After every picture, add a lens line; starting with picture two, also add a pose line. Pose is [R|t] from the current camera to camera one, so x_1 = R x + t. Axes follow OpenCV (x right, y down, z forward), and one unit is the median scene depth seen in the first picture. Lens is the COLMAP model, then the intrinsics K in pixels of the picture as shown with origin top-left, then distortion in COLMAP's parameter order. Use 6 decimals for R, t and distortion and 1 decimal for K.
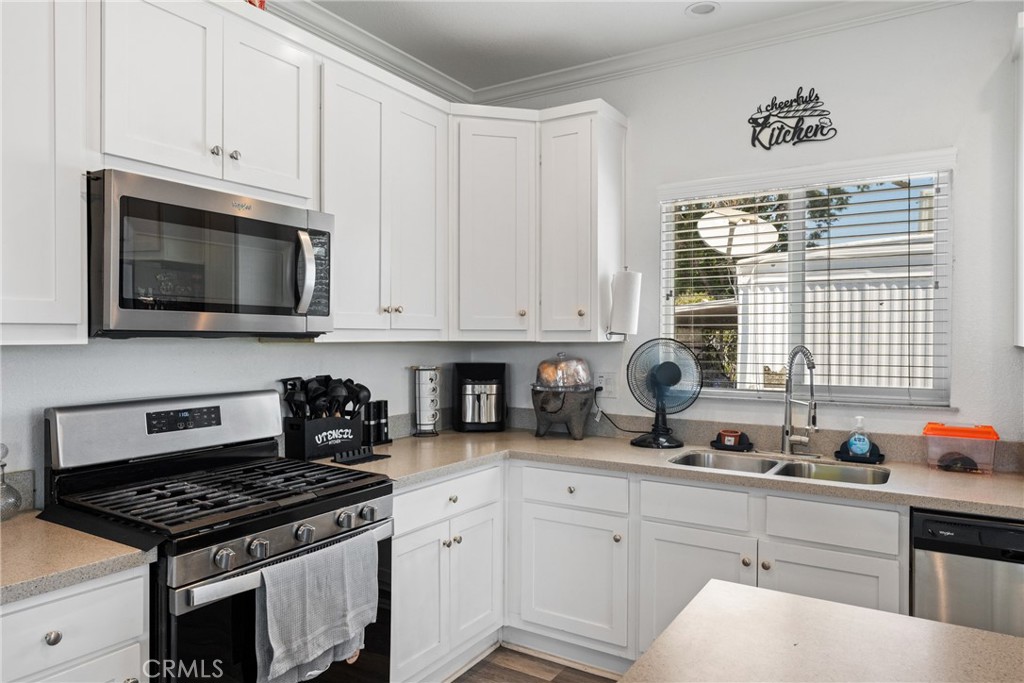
lens RADIAL K [[672.7, 0, 512.4], [0, 672.7, 343.1], [0, 0, 1]] dist [0.007546, 0.001462]
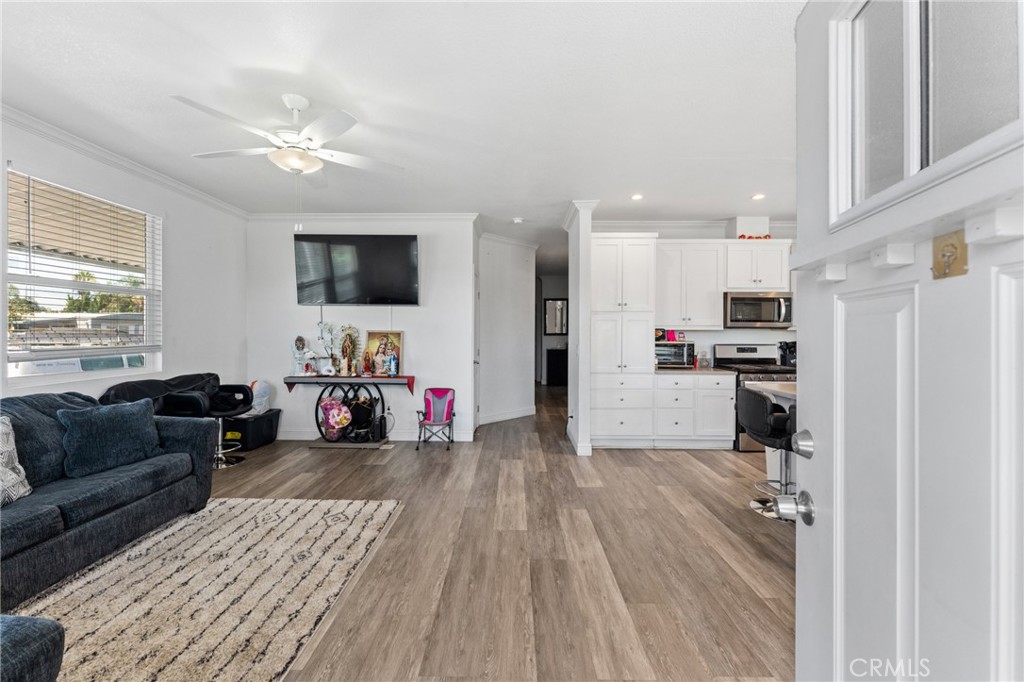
lens RADIAL K [[410.7, 0, 509.2], [0, 410.7, 334.6], [0, 0, 1]] dist [0.004023, -0.000878]
pose [[0.520524, 0.001671, -0.853846, 0.656848], [-0.010879, 0.999930, -0.004675, 0.040833], [0.853778, 0.011723, 0.520505, -1.116800]]
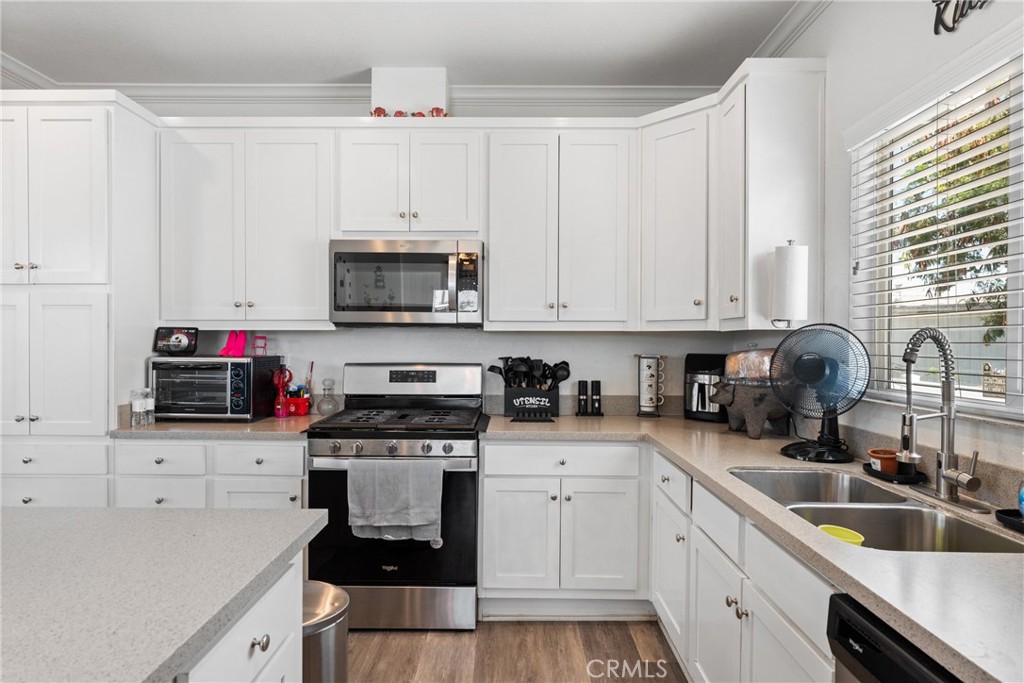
lens RADIAL K [[564.9, 0, 509.4], [0, 564.9, 343.7], [0, 0, 1]] dist [-0.000400, 0.001979]
pose [[0.519639, 0.005348, -0.854369, 0.682633], [-0.011402, 0.999935, -0.000676, 0.023828], [0.854310, 0.010092, 0.519666, 0.381481]]
